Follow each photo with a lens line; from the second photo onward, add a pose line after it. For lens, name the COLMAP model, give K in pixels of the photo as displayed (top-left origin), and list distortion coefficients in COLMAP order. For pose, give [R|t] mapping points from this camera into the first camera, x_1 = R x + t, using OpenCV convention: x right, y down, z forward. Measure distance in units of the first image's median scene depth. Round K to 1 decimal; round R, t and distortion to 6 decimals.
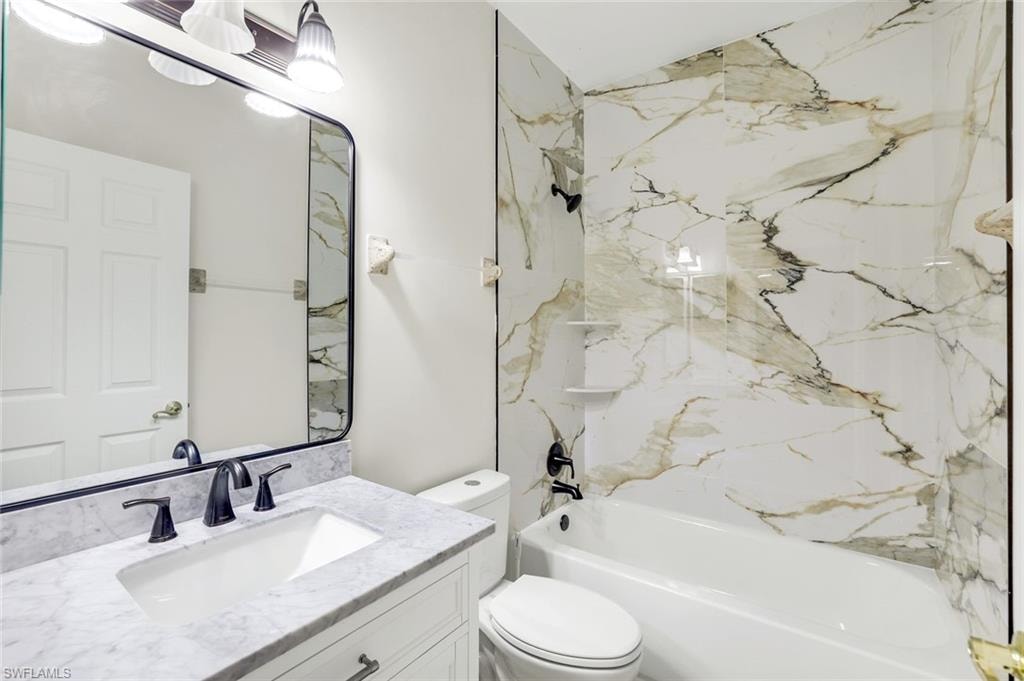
lens RADIAL K [[446.5, 0, 511.5], [0, 446.5, 338.7], [0, 0, 1]] dist [-0.026826, 0.008683]
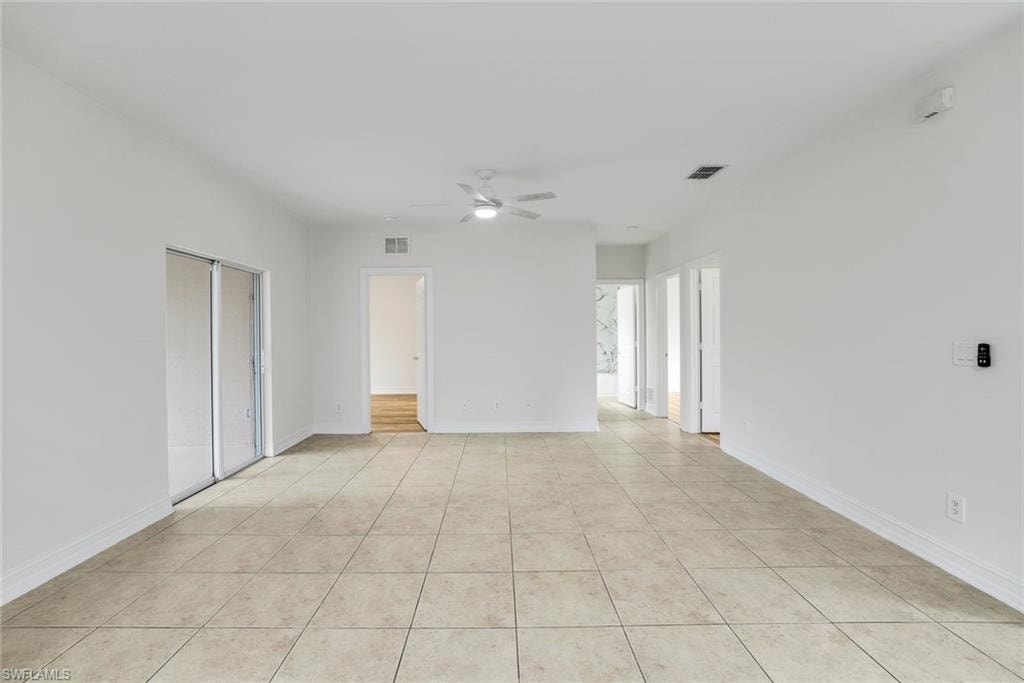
lens RADIAL K [[446.5, 0, 511.8], [0, 446.5, 335.7], [0, 0, 1]] dist [-0.026826, 0.008683]
pose [[0.805228, -0.008461, 0.592905, -3.379600], [0.006571, 0.999964, 0.005345, 0.002387], [-0.592929, -0.000408, 0.805255, -2.831503]]
